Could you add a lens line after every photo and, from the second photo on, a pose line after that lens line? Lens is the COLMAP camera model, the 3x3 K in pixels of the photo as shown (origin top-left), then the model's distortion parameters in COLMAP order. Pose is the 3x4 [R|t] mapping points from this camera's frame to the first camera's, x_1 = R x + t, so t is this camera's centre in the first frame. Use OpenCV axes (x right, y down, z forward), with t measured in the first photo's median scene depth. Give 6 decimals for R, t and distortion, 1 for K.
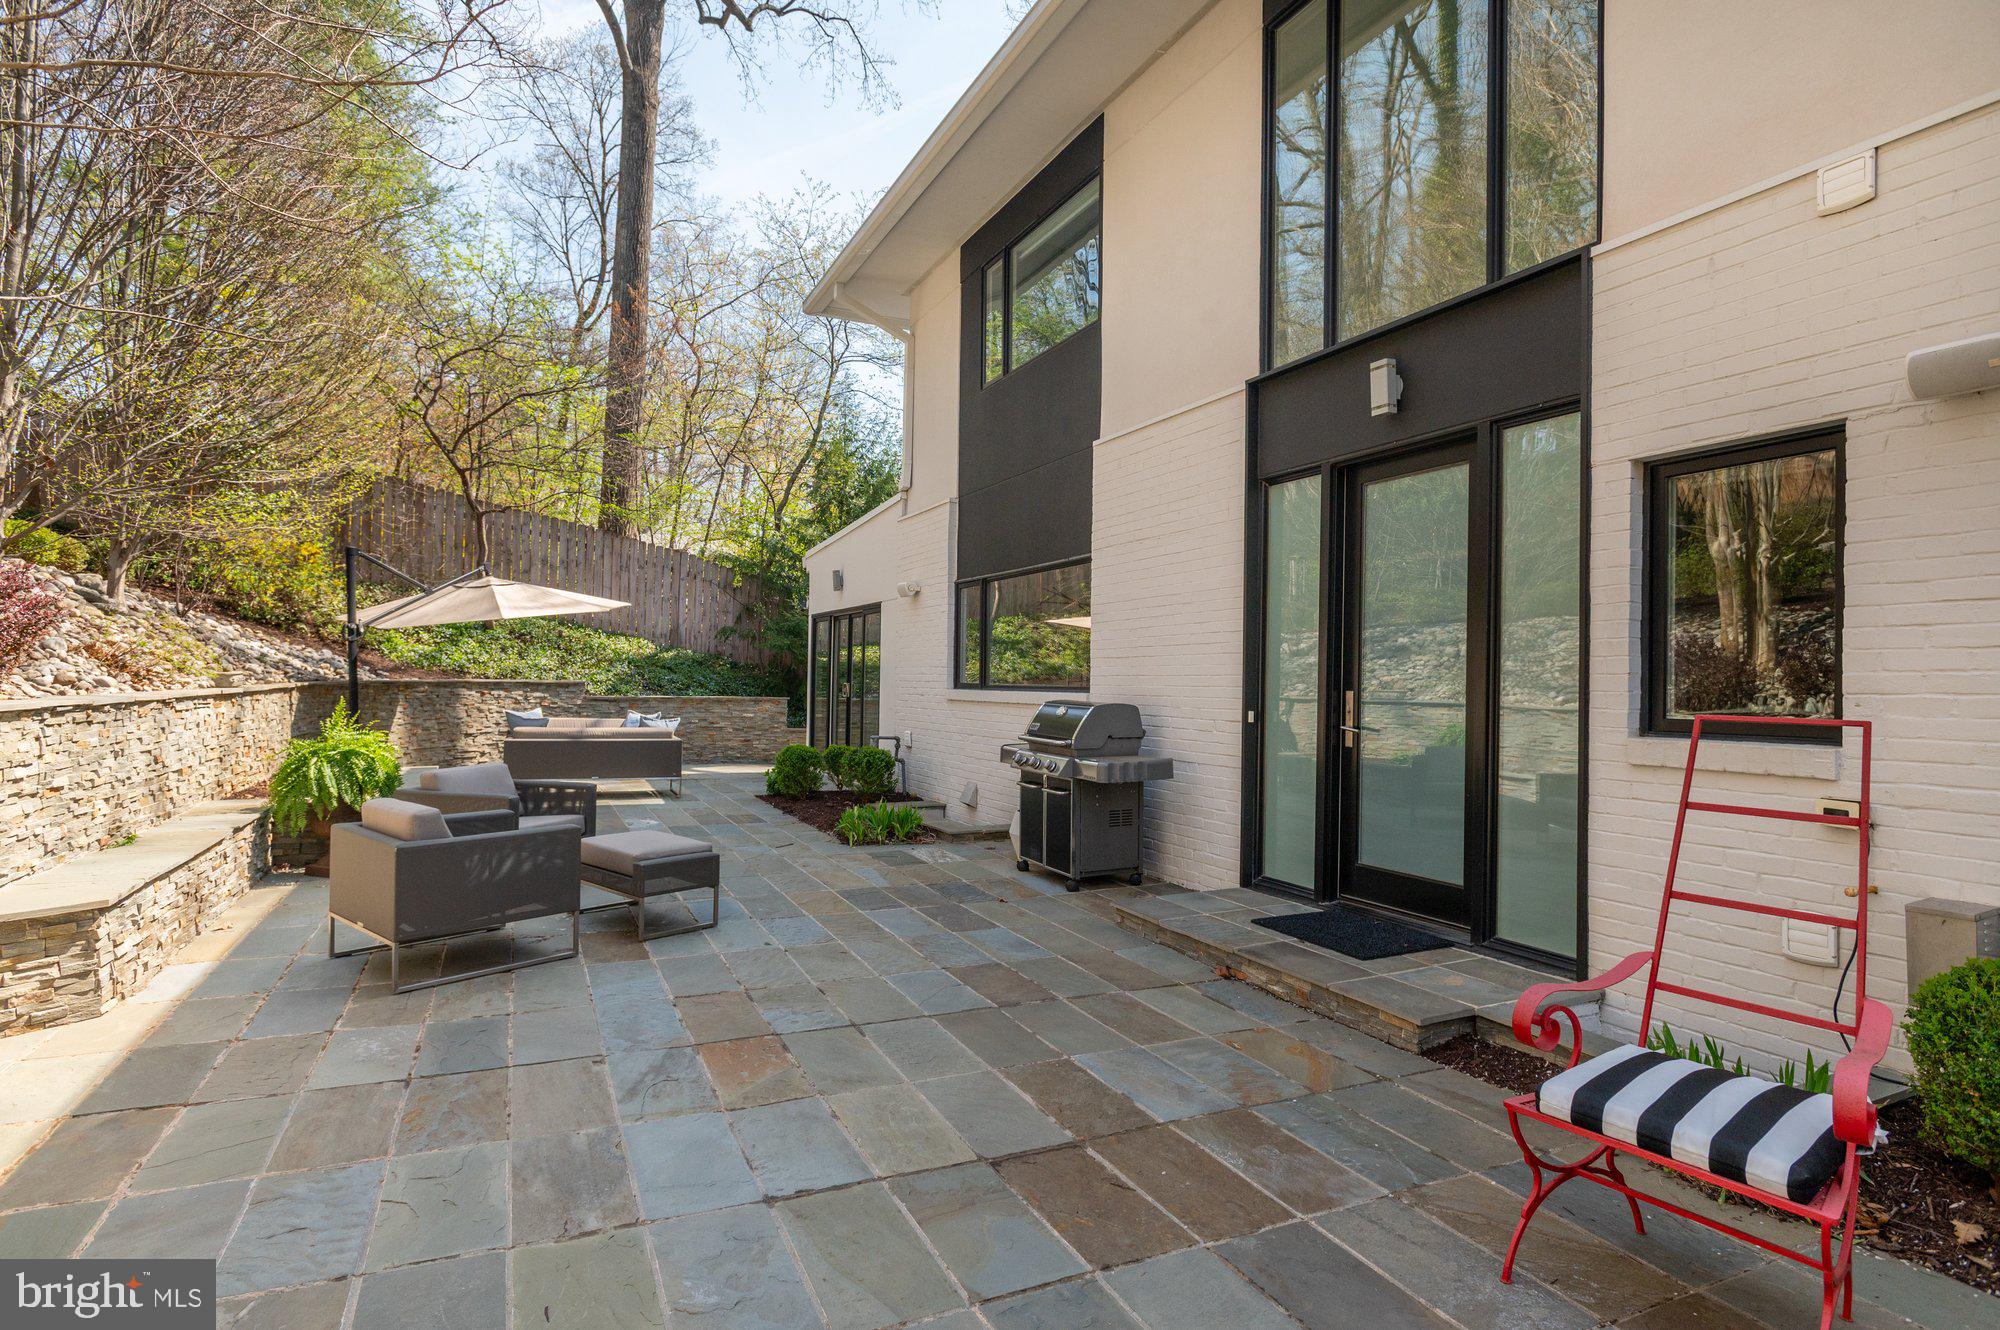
lens RADIAL K [[1052.0, 0, 980.8], [0, 1052.0, 665.9], [0, 0, 1]] dist [-0.022386, 0.001249]
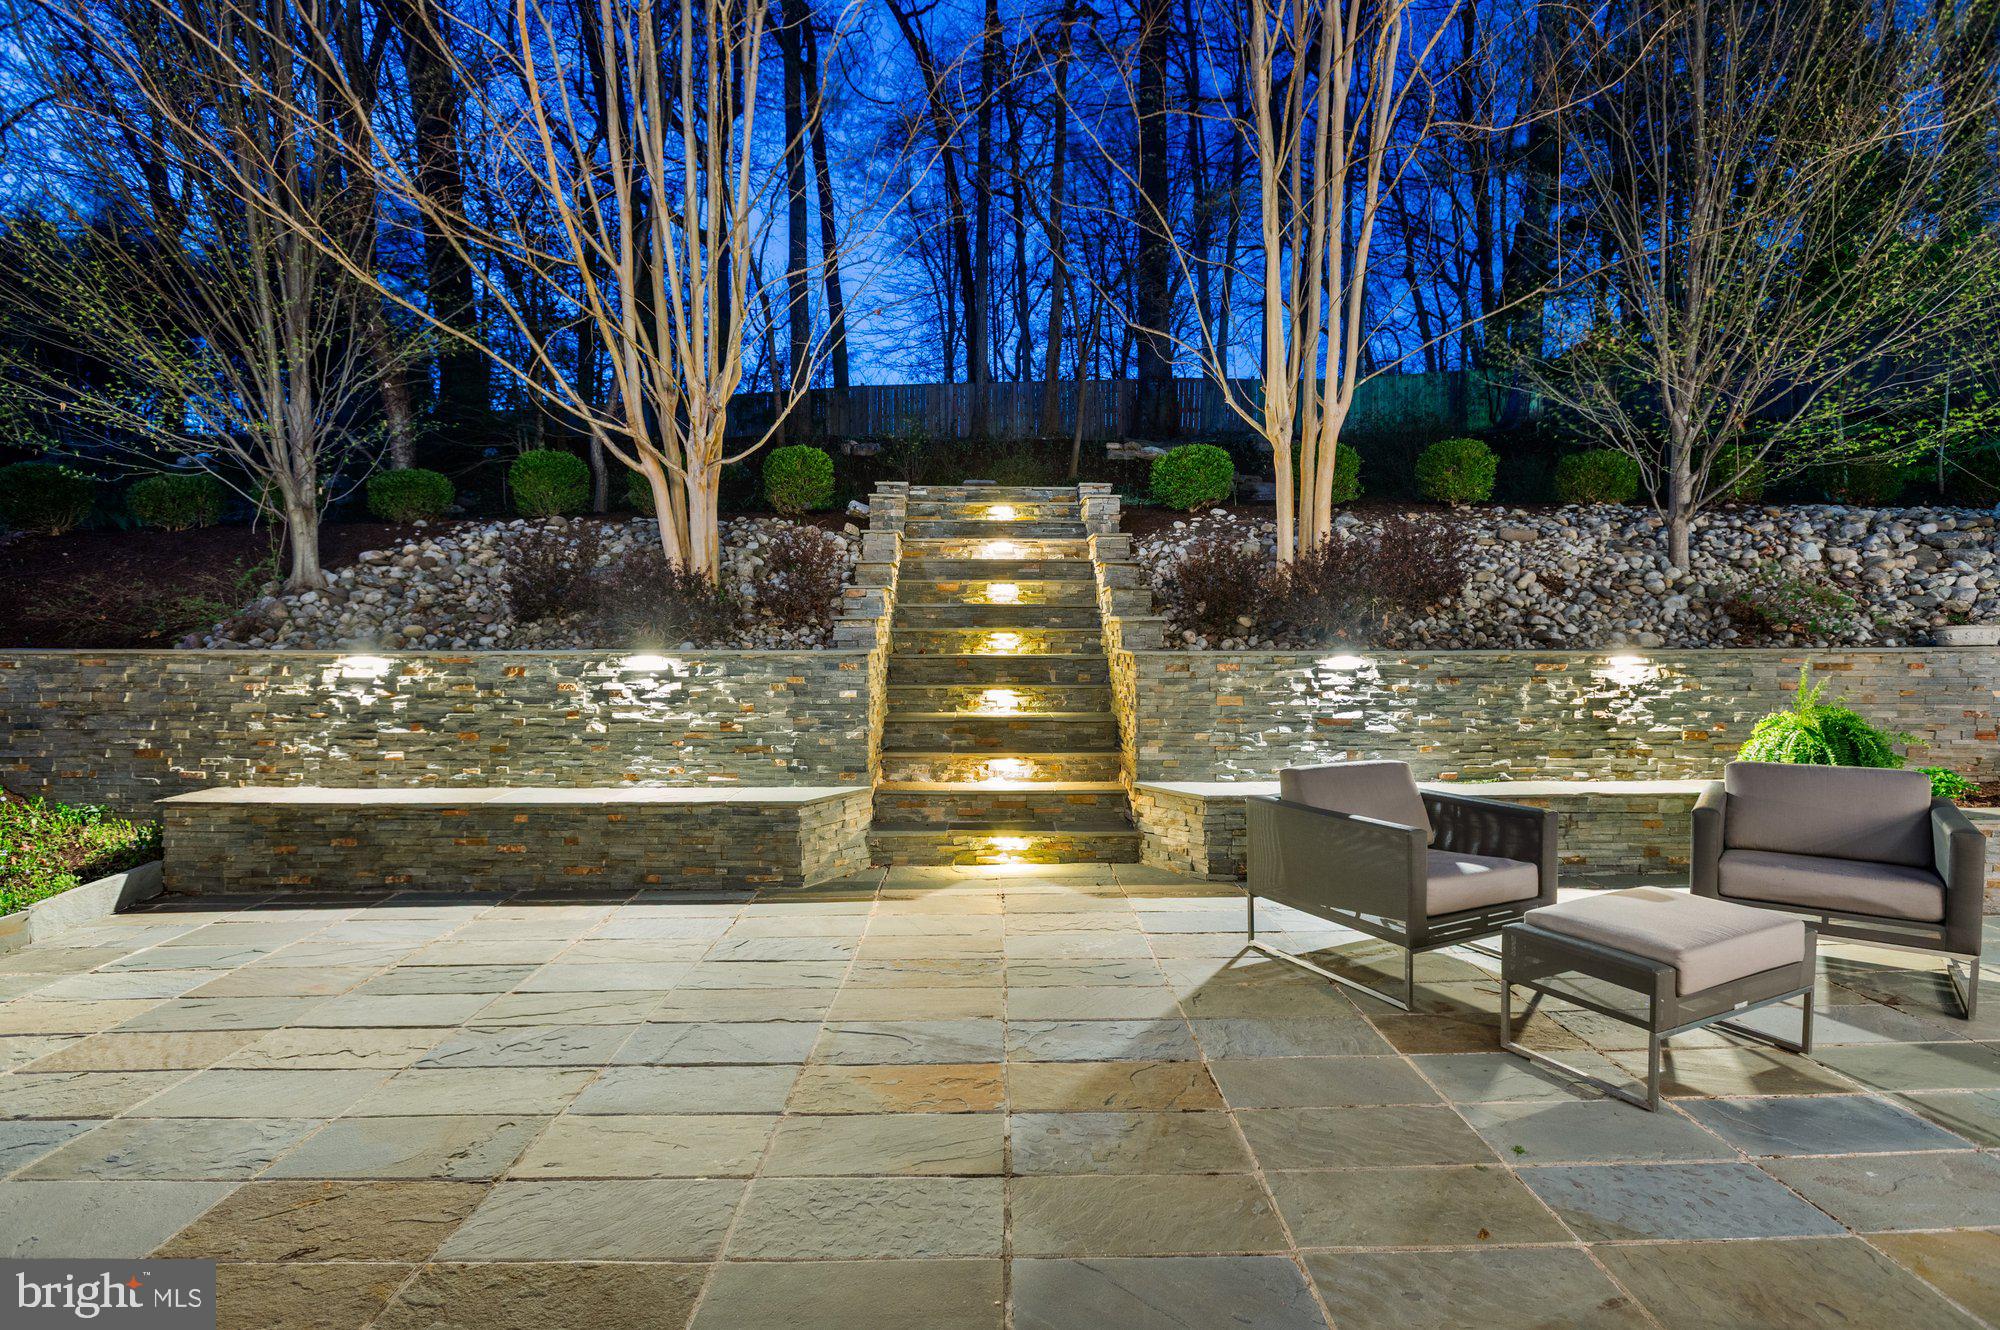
lens RADIAL K [[953.9, 0, 987.7], [0, 953.9, 663.3], [0, 0, 1]] dist [-0.010851, 0.000563]
pose [[-0.404819, 0.015255, -0.914269, 0.302838], [0.007188, 0.999883, 0.013500, 0.026641], [0.914368, -0.001107, -0.404882, 0.943275]]
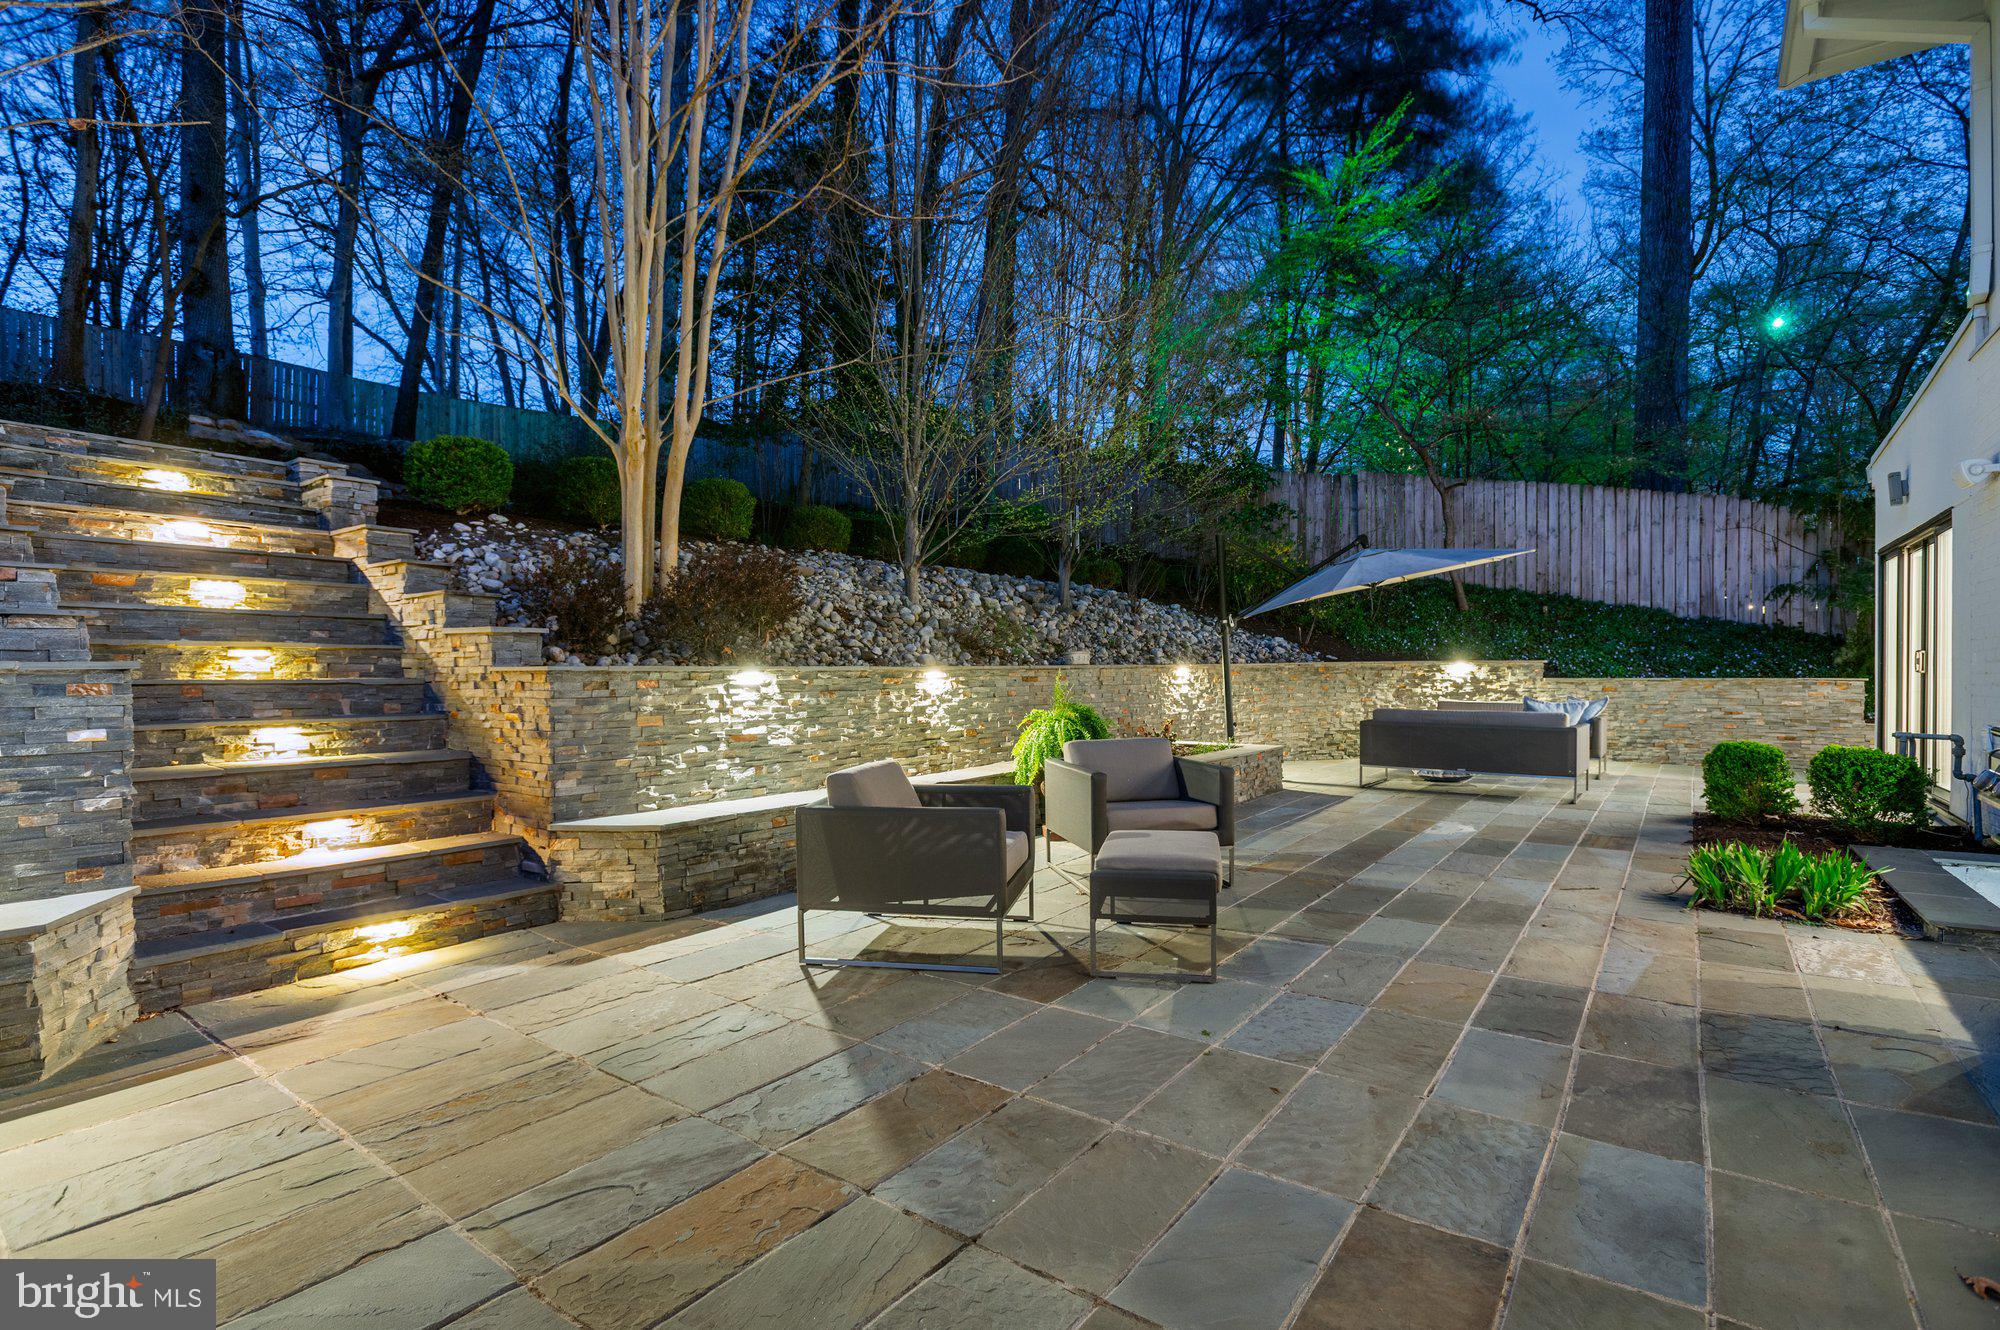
lens RADIAL K [[953.9, 0, 987.7], [0, 953.9, 663.3], [0, 0, 1]] dist [-0.010851, 0.000563]
pose [[0.480611, -0.027034, -0.876517, 0.235446], [0.024789, 0.999544, -0.017236, 0.050568], [0.876584, -0.013444, 0.481062, 0.608934]]
